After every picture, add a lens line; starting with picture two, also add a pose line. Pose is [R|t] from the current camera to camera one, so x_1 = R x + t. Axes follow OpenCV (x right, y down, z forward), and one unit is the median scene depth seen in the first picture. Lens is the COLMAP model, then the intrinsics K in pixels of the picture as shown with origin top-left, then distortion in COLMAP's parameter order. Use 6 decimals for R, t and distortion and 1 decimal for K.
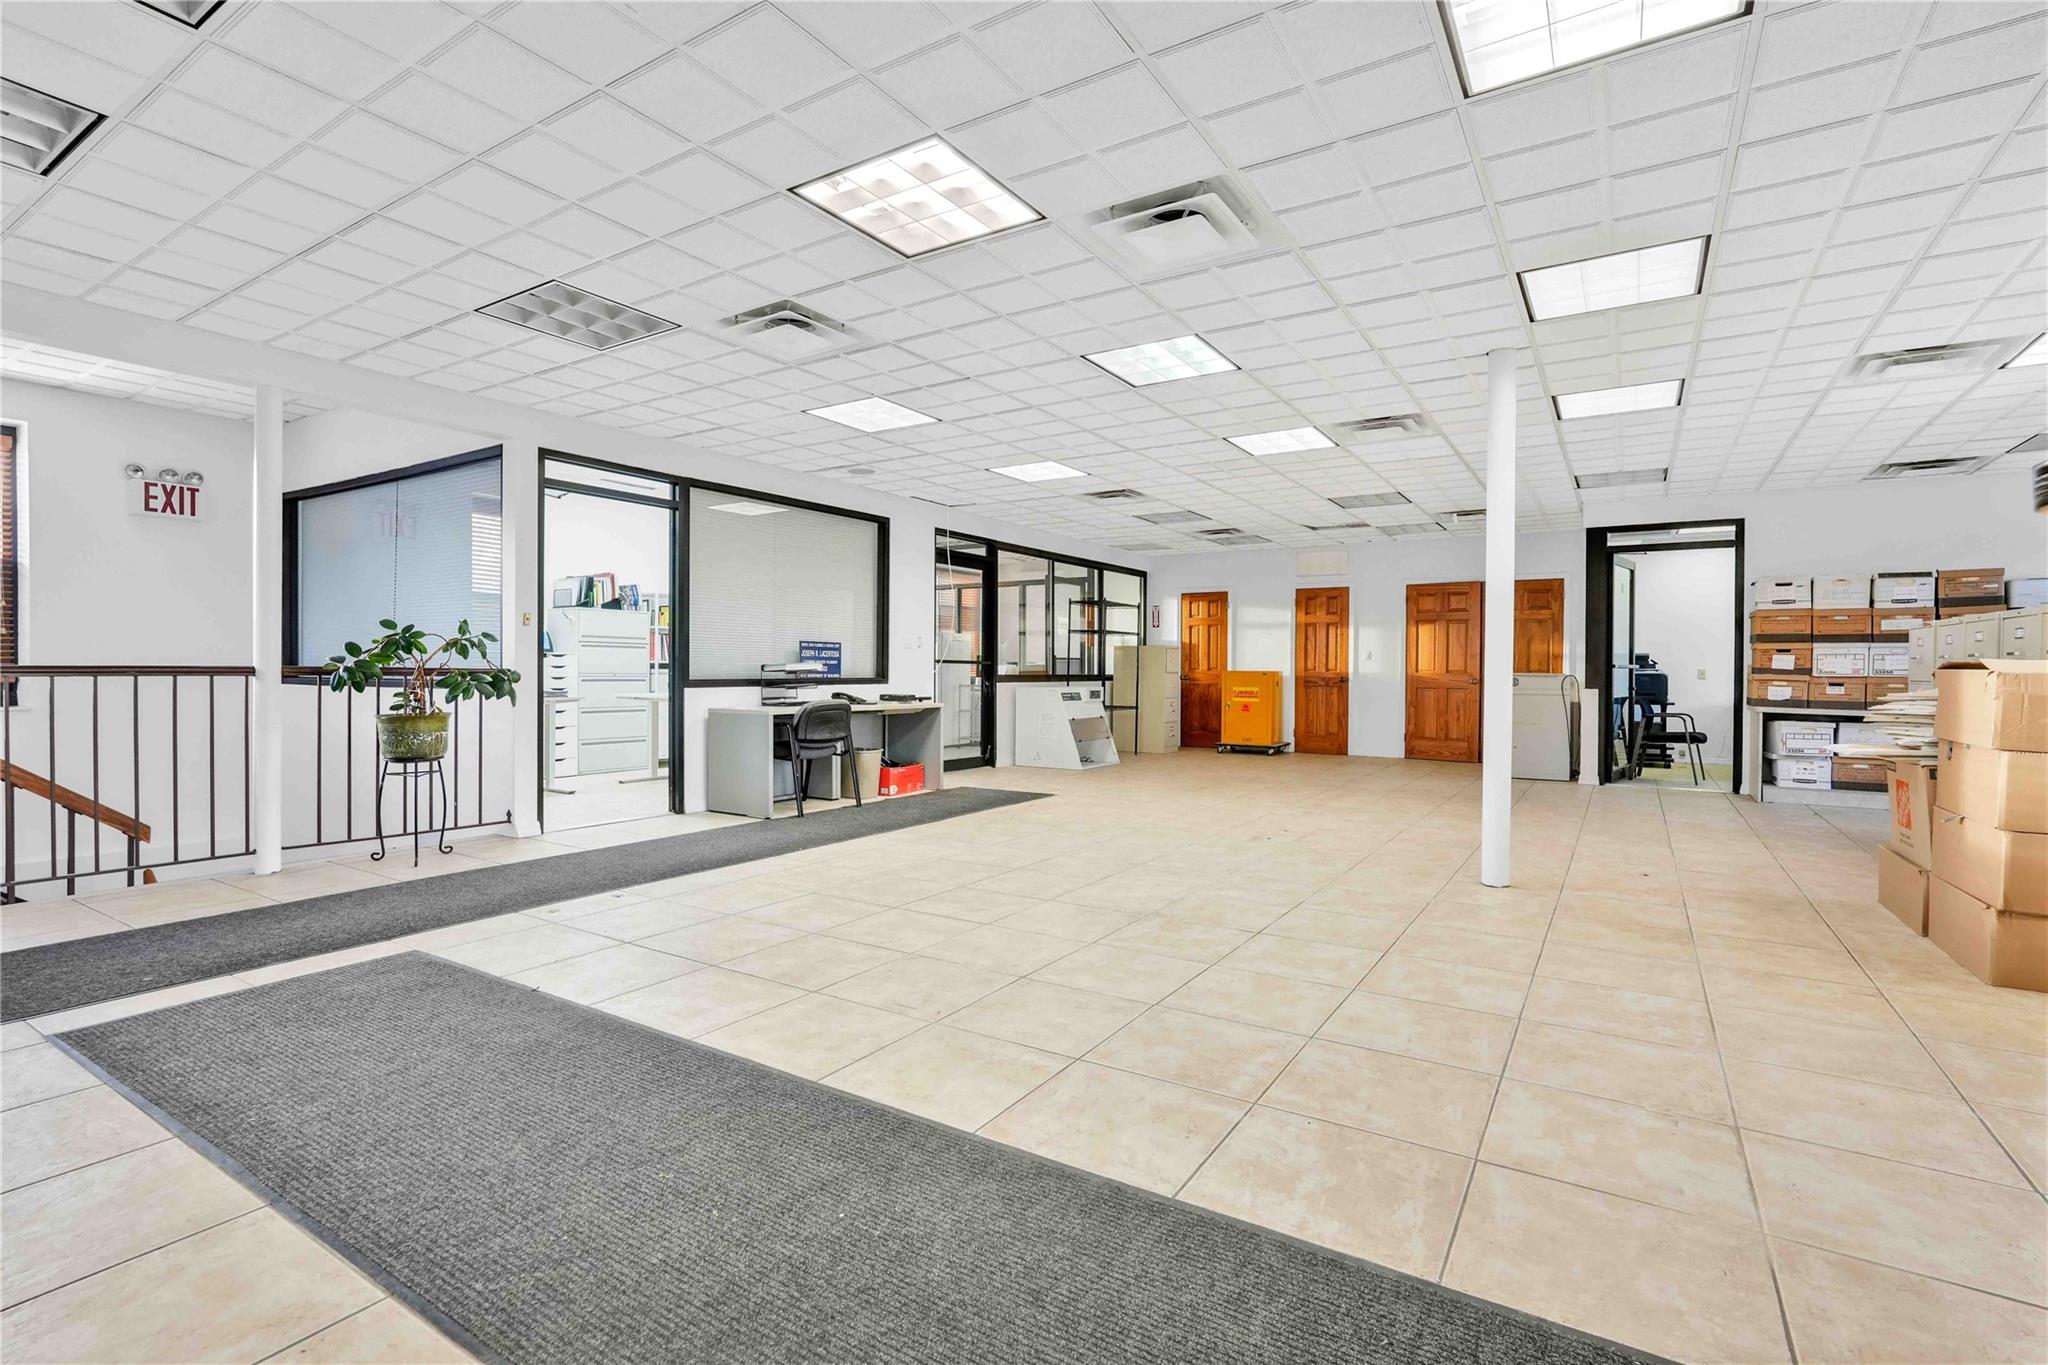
lens RADIAL K [[980.2, 0, 1005.8], [0, 980.2, 698.4], [0, 0, 1]] dist [-0.007975, 0.002172]
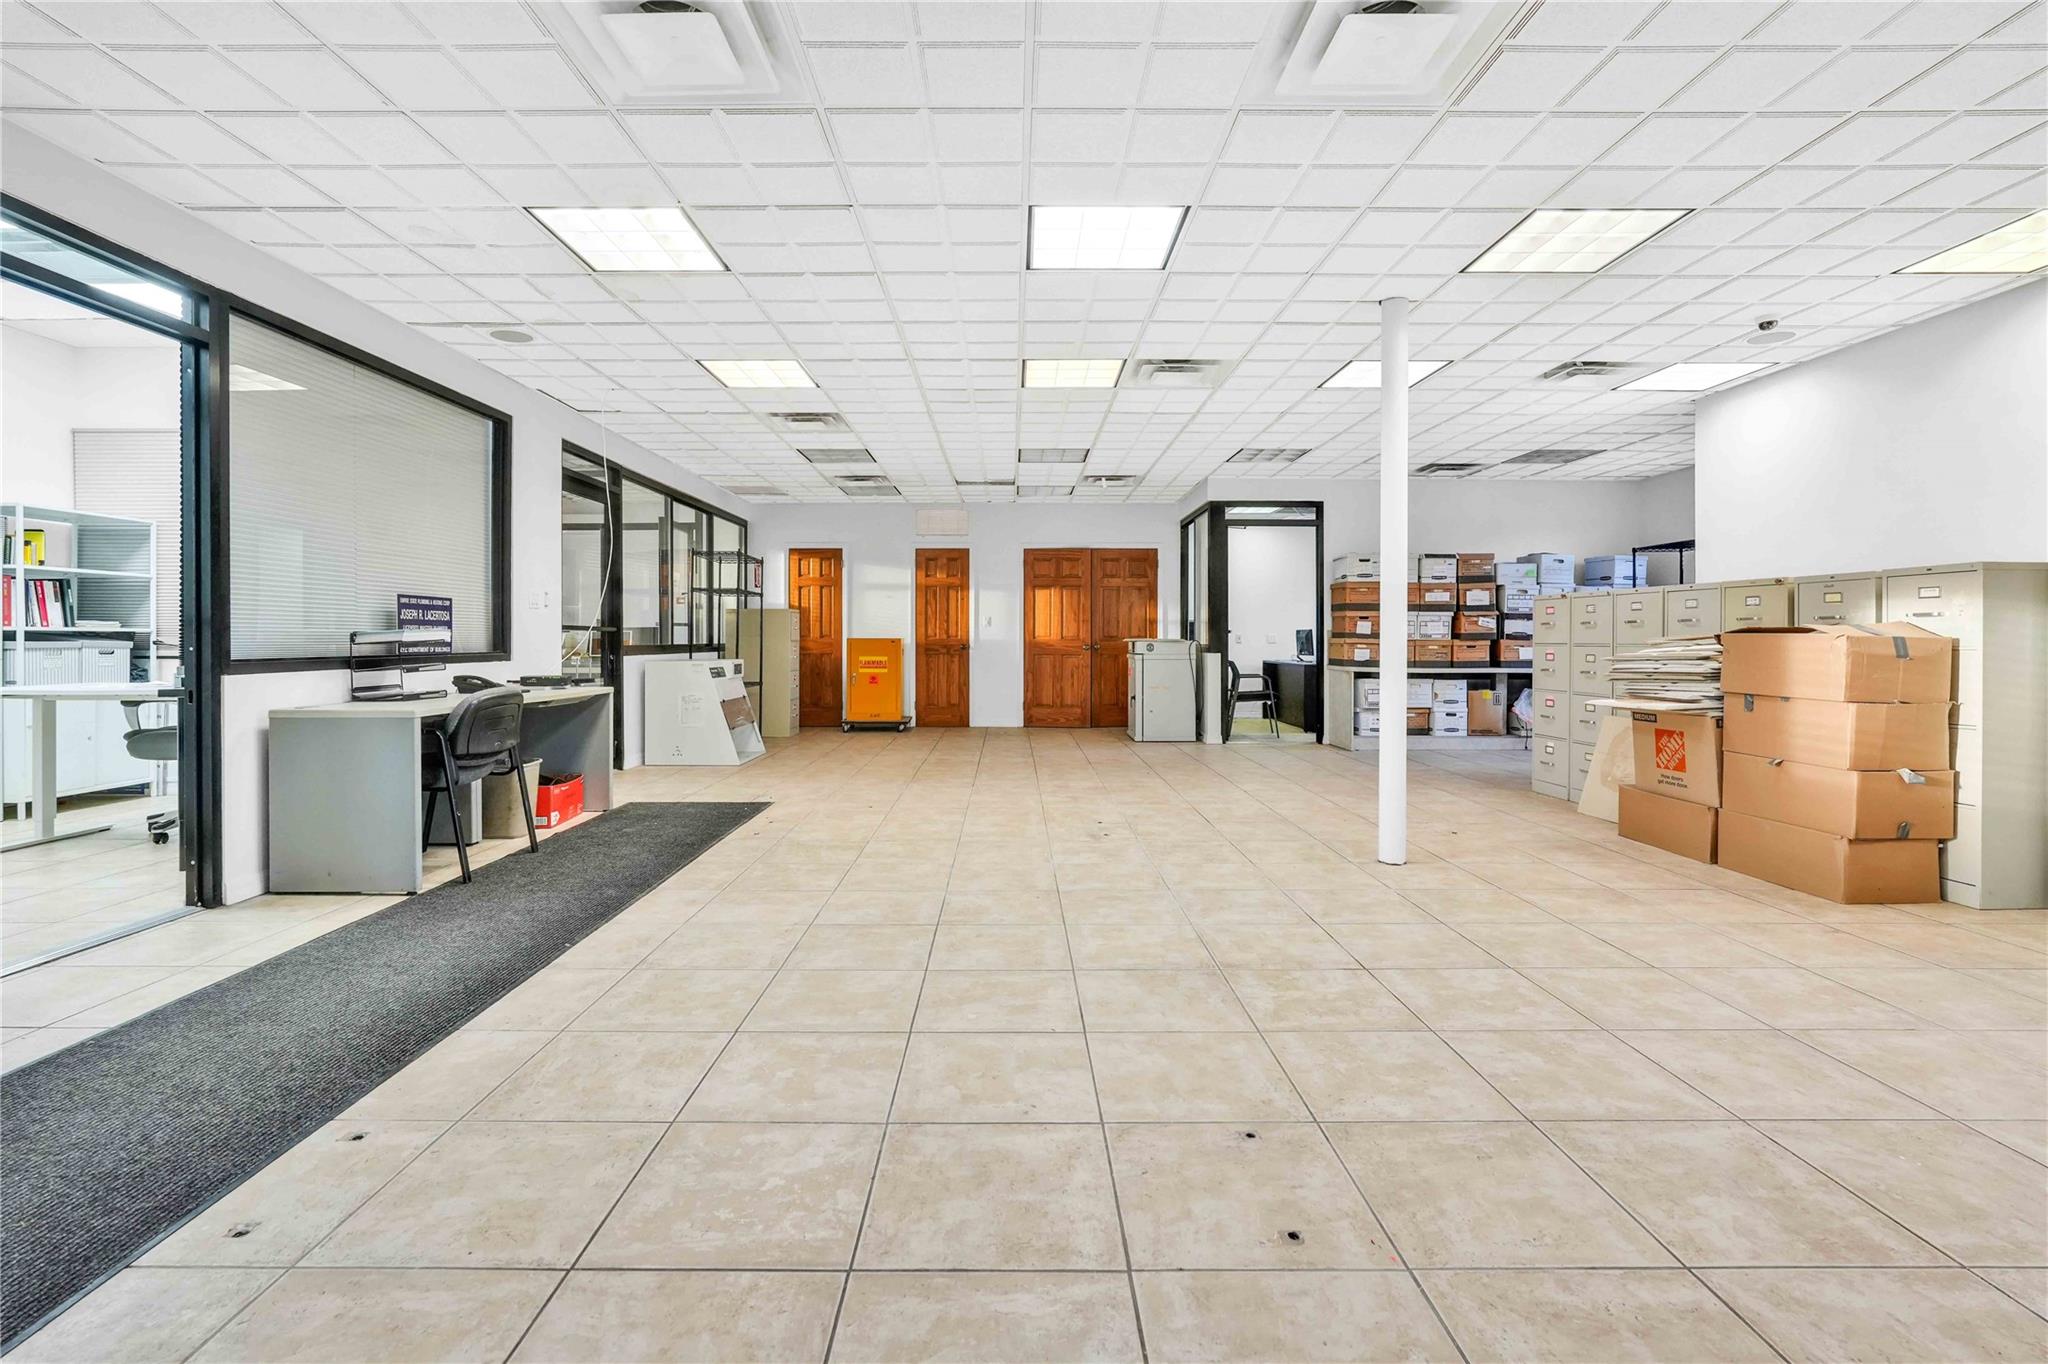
lens RADIAL K [[1004.6, 0, 993.2], [0, 1004.6, 653.7], [0, 0, 1]] dist [-0.012559, 0.003449]
pose [[0.841172, -0.014325, 0.540577, -0.211282], [0.020994, 0.999761, -0.006174, -0.008114], [-0.540360, 0.016543, 0.841272, 0.235643]]
